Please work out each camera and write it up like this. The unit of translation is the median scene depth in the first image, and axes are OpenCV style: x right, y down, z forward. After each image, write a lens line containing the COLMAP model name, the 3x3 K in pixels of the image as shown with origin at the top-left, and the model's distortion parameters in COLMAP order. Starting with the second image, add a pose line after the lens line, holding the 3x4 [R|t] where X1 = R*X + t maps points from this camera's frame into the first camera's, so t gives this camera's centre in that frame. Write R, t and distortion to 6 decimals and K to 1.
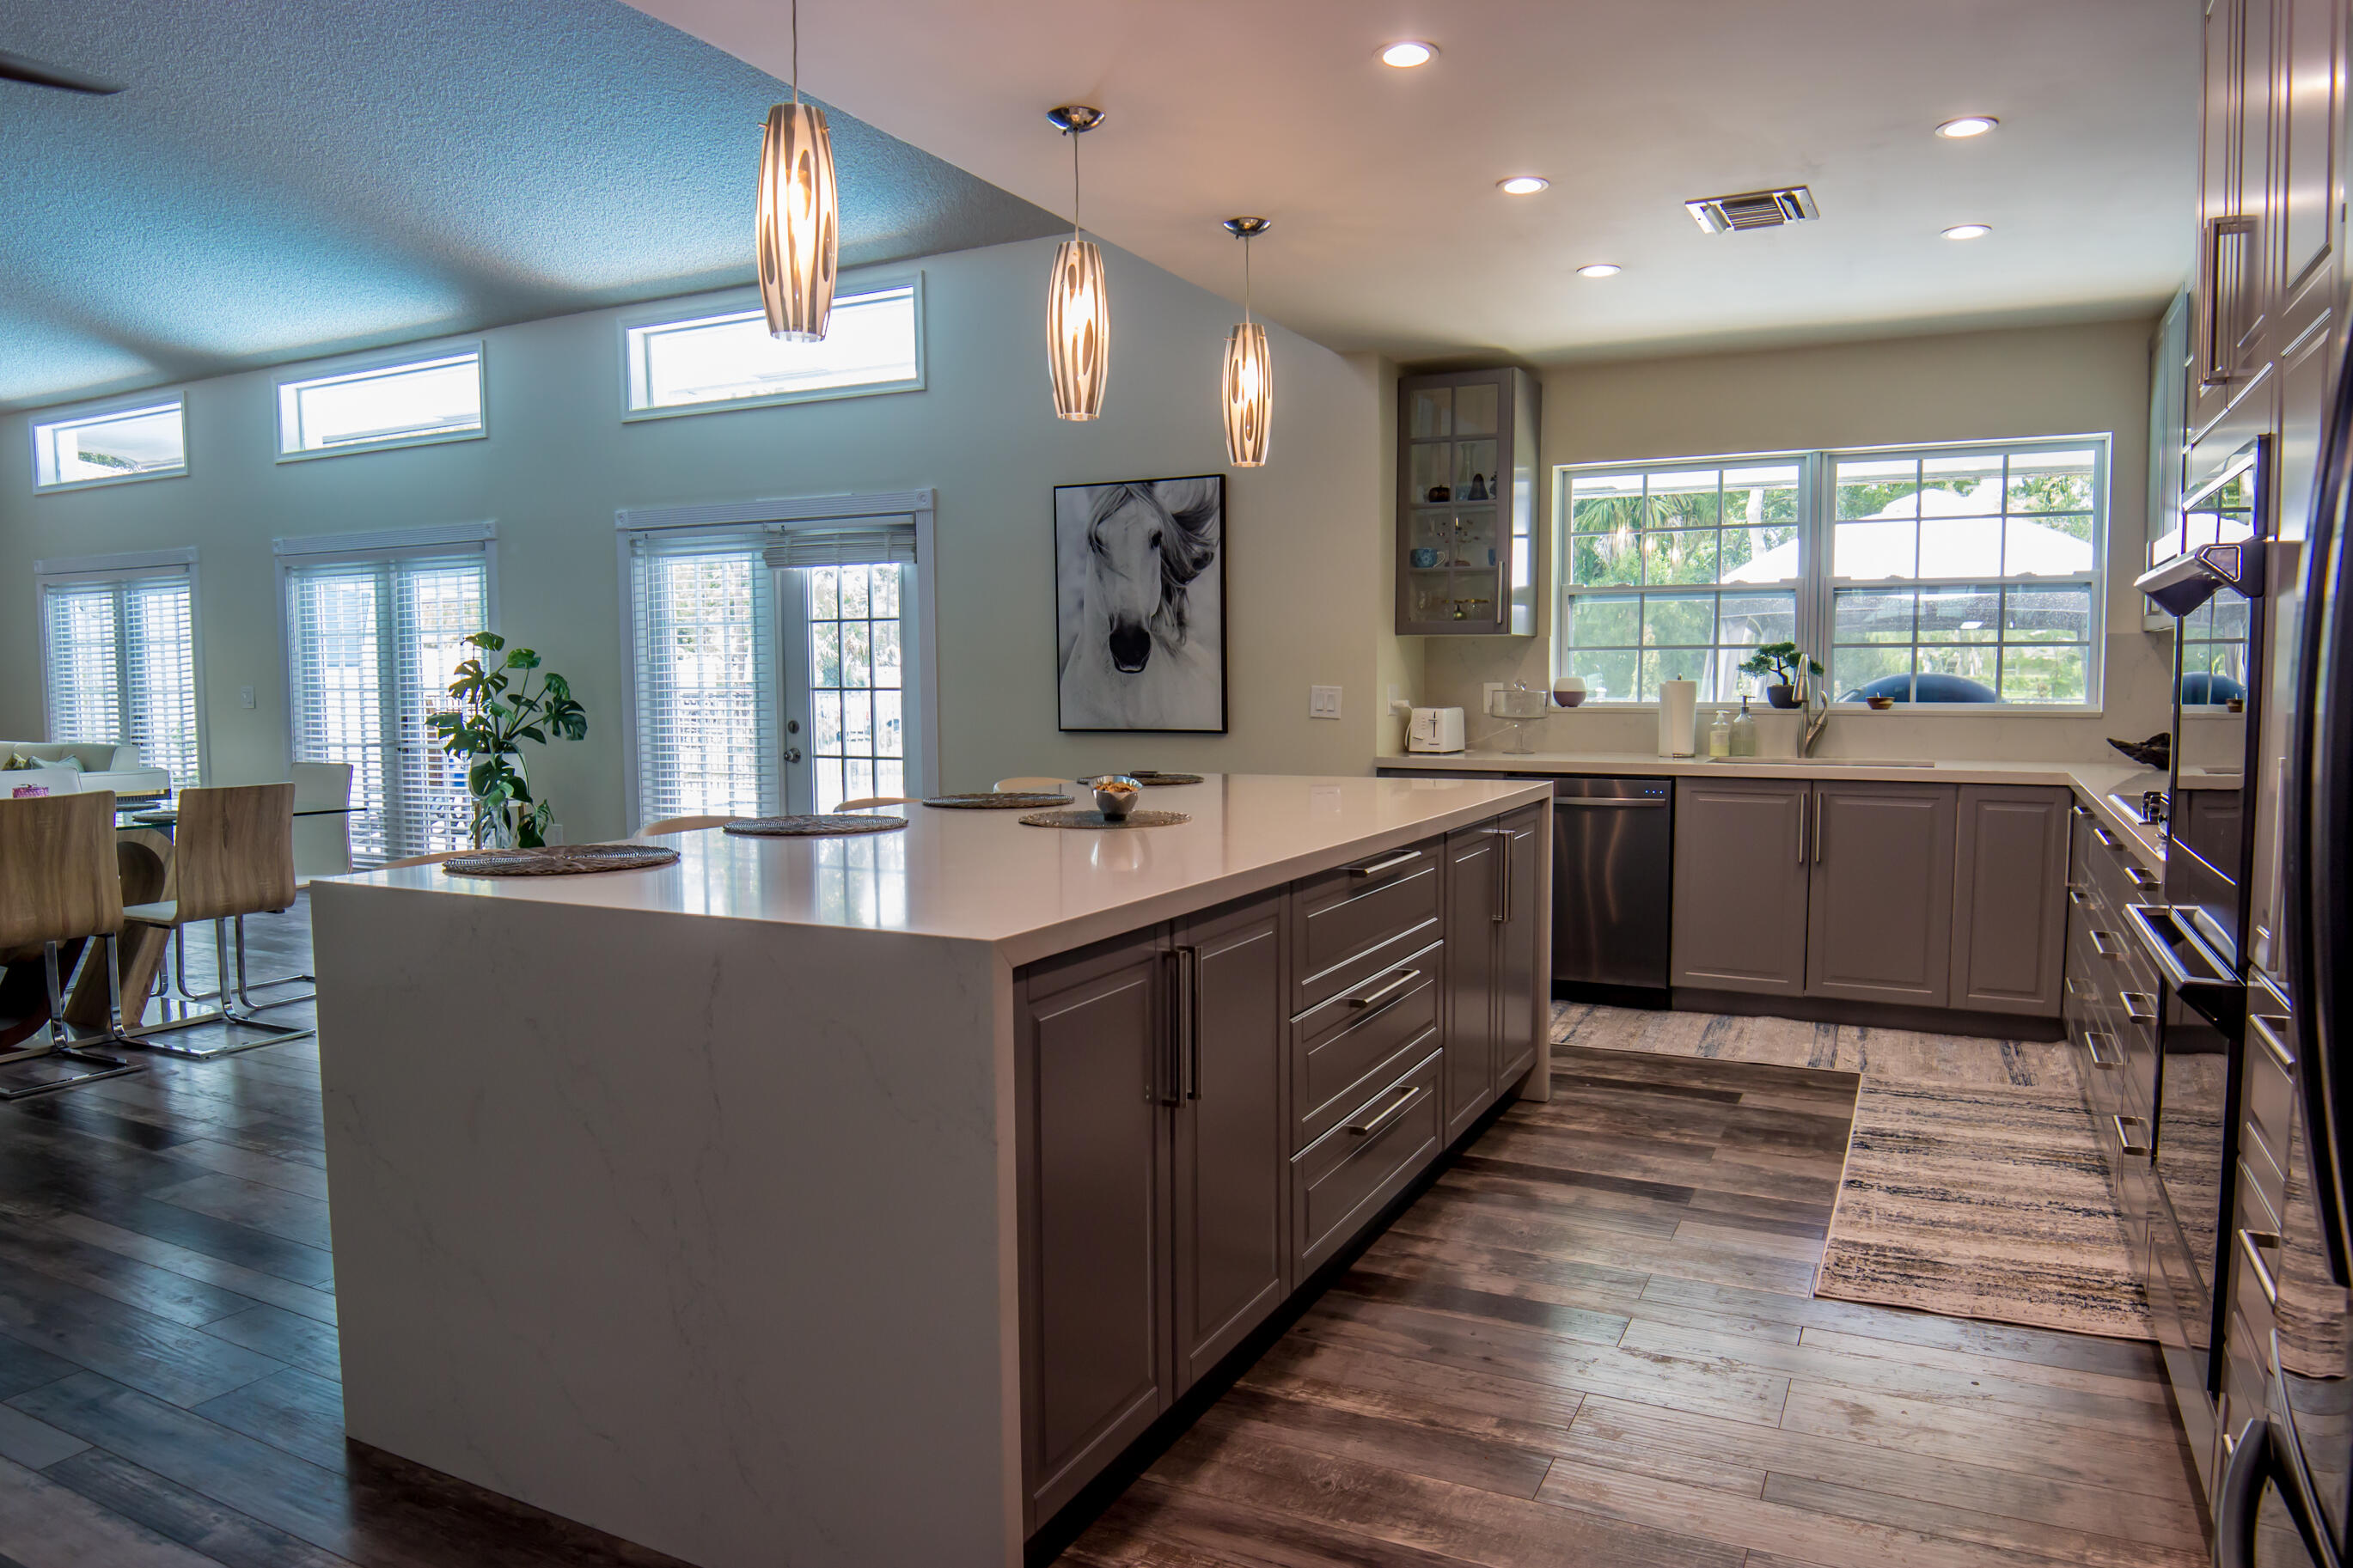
lens RADIAL K [[1528.7, 0, 1176.5], [0, 1528.7, 784.0], [0, 0, 1]] dist [-0.028723, -0.003333]
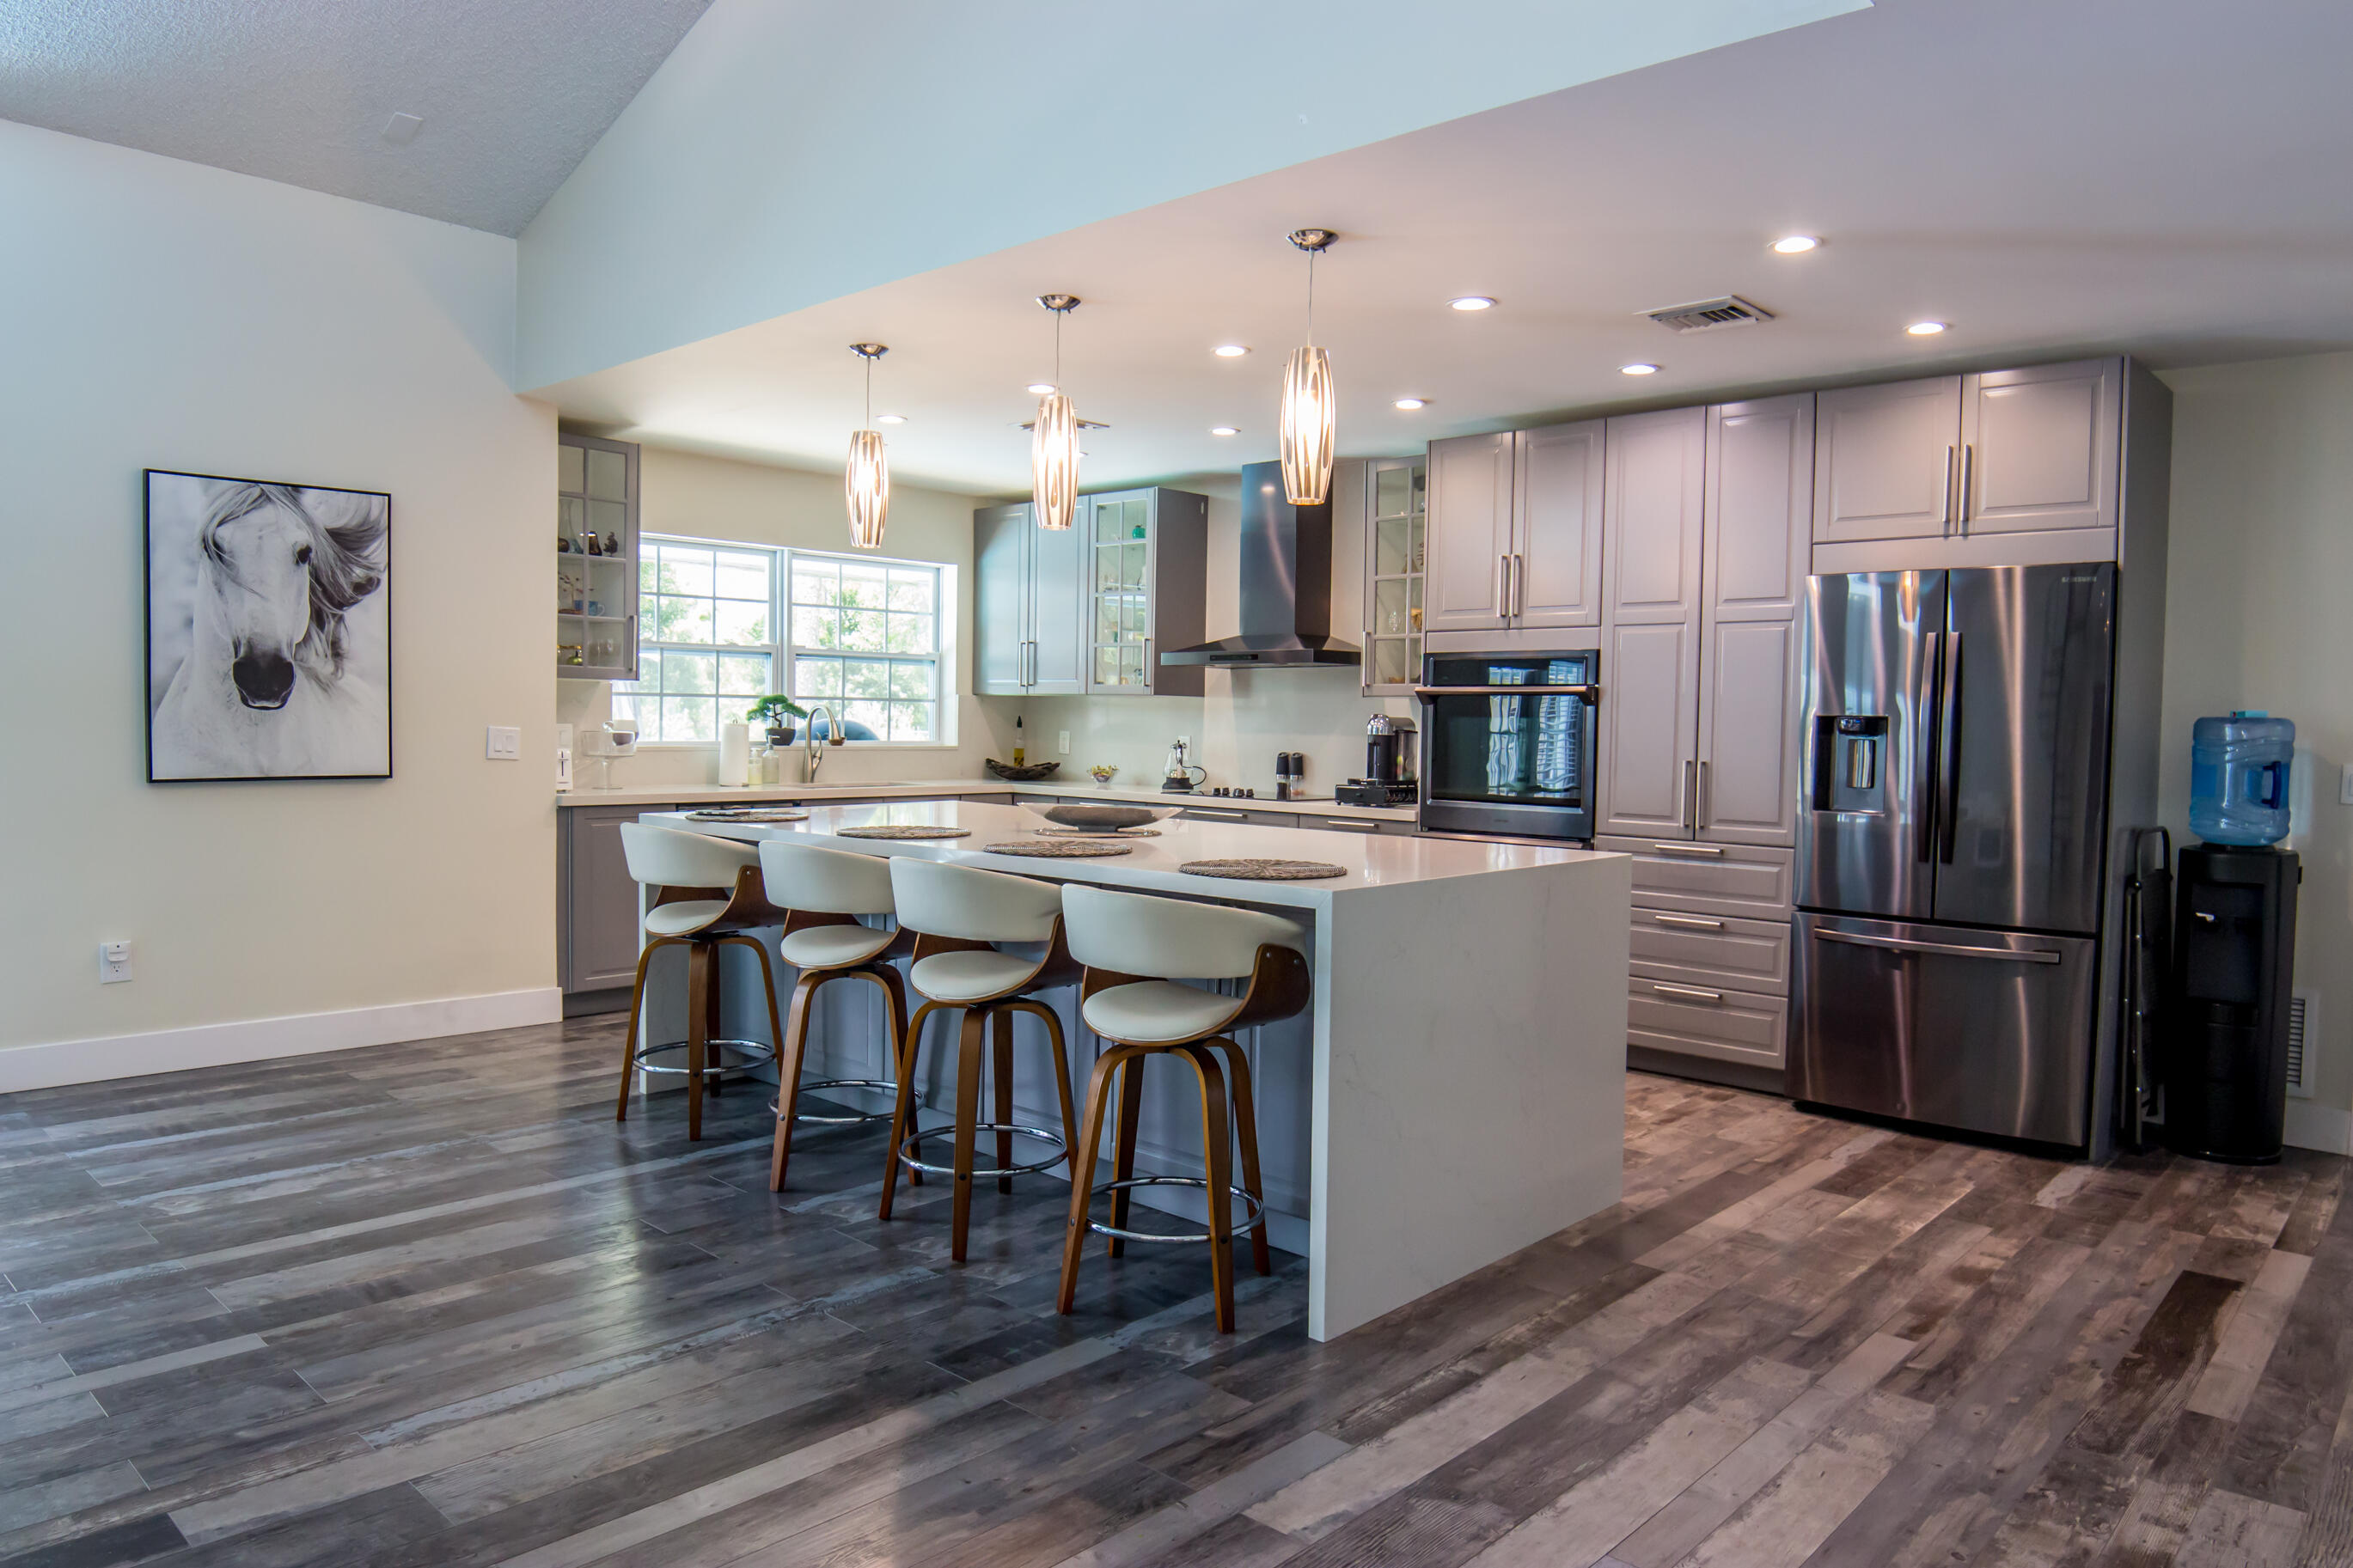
lens RADIAL K [[1528.7, 0, 1176.5], [0, 1528.7, 784.0], [0, 0, 1]] dist [-0.028723, -0.003333]
pose [[0.269064, -0.031250, 0.962615, -0.707238], [0.053637, 0.998409, 0.017420, -0.019992], [-0.961628, 0.046945, 0.270312, 0.304648]]
